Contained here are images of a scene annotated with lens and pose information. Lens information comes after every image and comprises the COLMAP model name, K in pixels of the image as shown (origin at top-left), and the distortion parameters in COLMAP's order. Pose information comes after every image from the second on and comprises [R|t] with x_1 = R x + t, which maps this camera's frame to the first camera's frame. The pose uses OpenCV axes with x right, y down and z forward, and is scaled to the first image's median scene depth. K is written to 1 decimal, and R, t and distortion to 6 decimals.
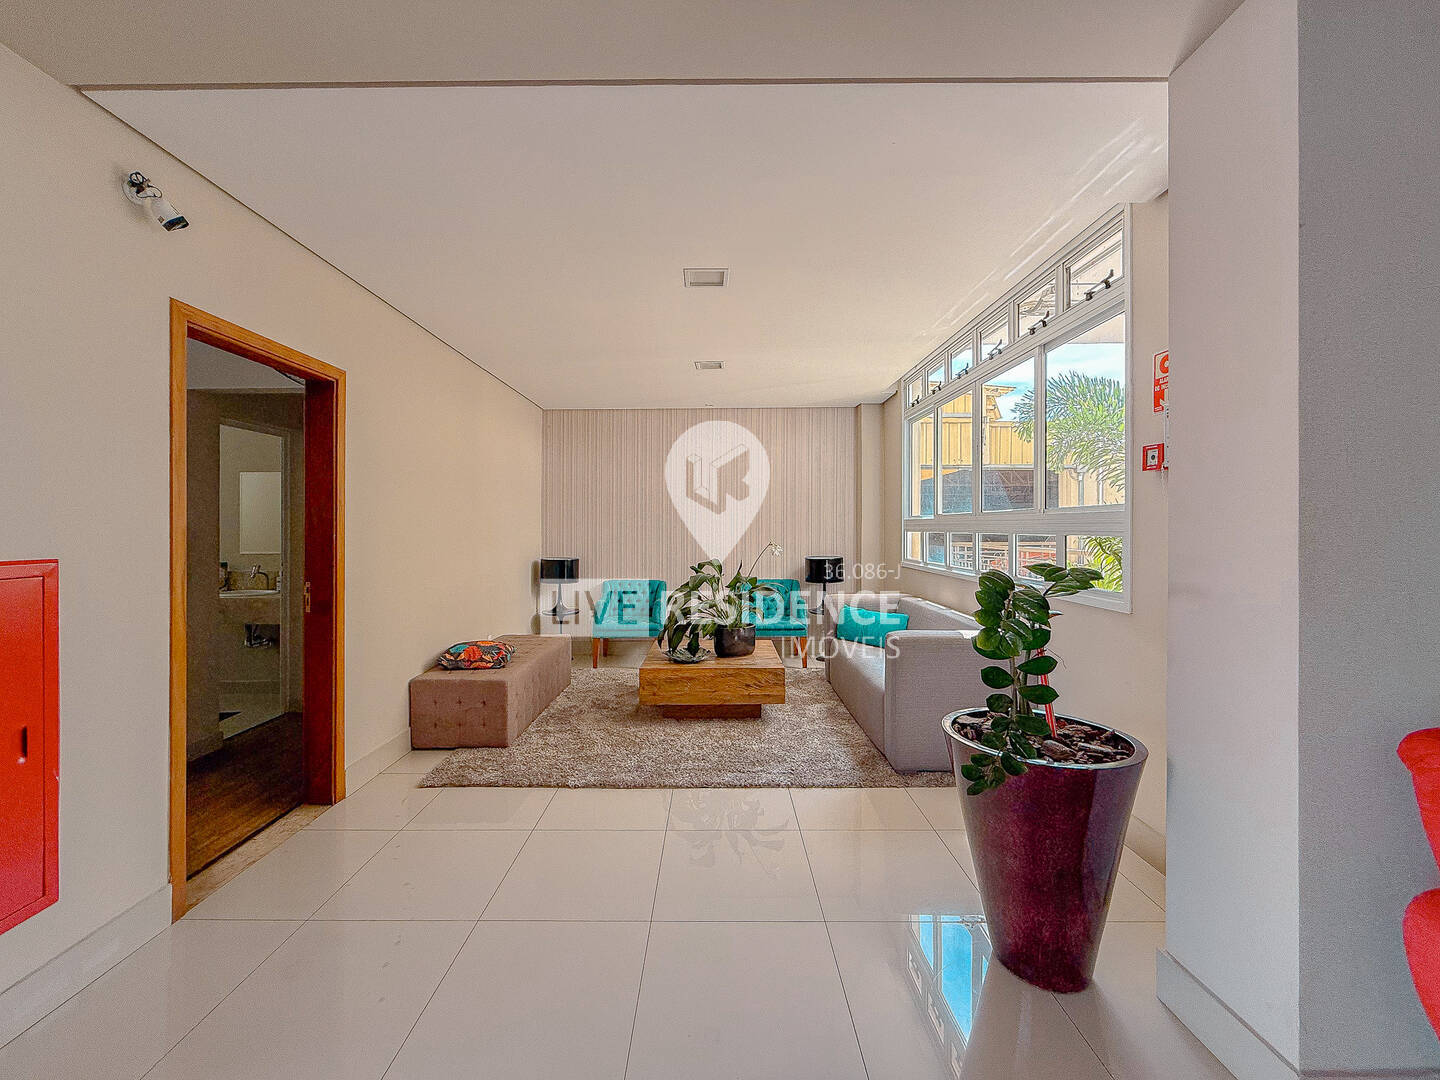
lens RADIAL K [[583.6, 0, 709.4], [0, 583.6, 532.2], [0, 0, 1]] dist [0.000819, -0.000364]
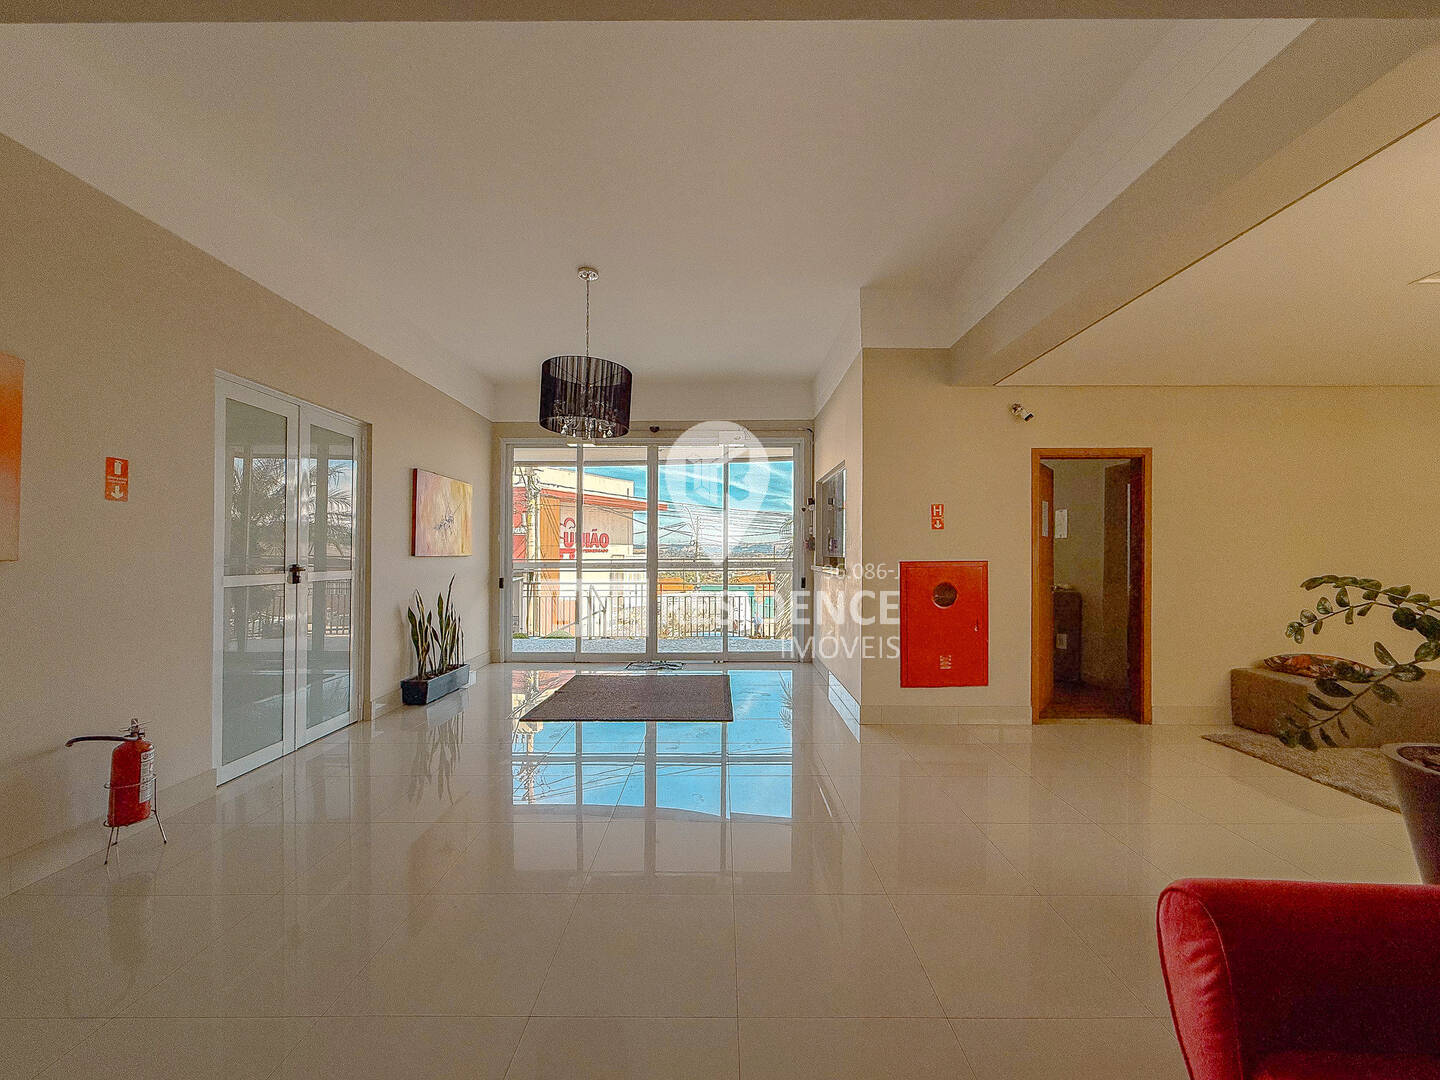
lens RADIAL K [[583.6, 0, 718.4], [0, 583.6, 544.4], [0, 0, 1]] dist [0.000819, -0.000364]
pose [[0.004211, -0.010459, -0.999936, 0.733725], [-0.007563, 0.999916, -0.010490, 0.004119], [0.999963, 0.007607, 0.004131, -0.124464]]
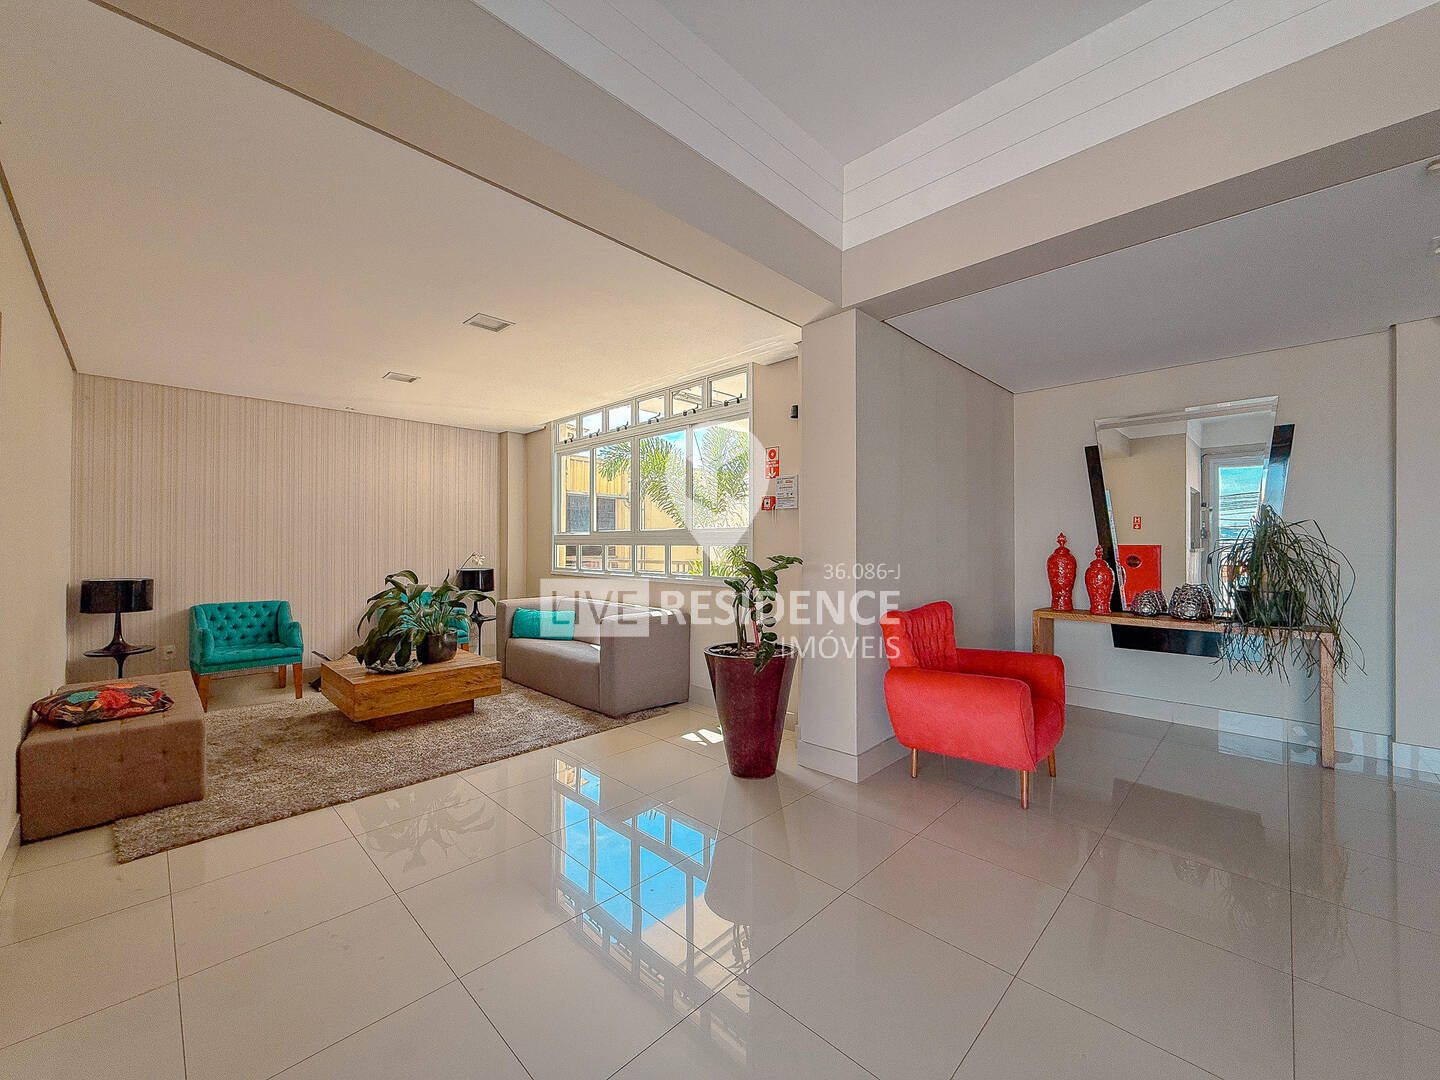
lens RADIAL K [[583.6, 0, 719.7], [0, 583.6, 545.2], [0, 0, 1]] dist [0.000819, -0.000364]
pose [[0.685978, 0.006104, 0.727597, -0.433170], [0.001153, 0.999954, -0.009476, 0.015258], [-0.727622, 0.007339, 0.685940, -0.104978]]
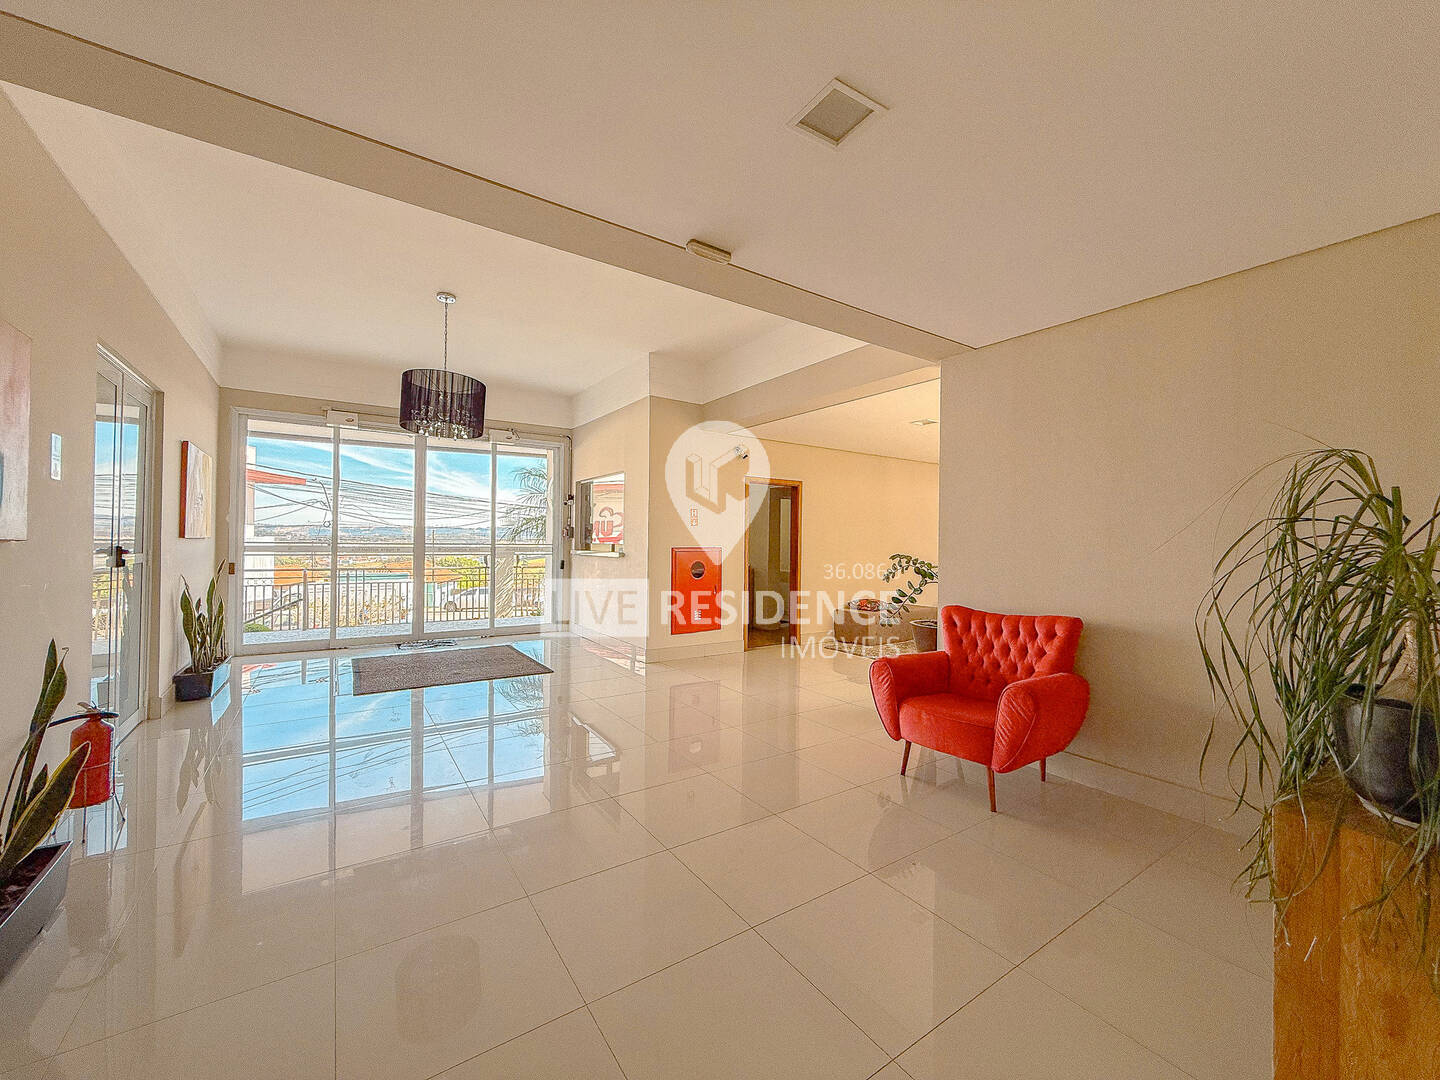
lens RADIAL K [[583.6, 0, 715.4], [0, 583.6, 541.1], [0, 0, 1]] dist [0.000819, -0.000364]
pose [[0.572088, 0.013145, -0.820087, 1.059101], [-0.023783, 0.999717, -0.000567, 0.003233], [0.819848, 0.019829, 0.572238, -0.673909]]
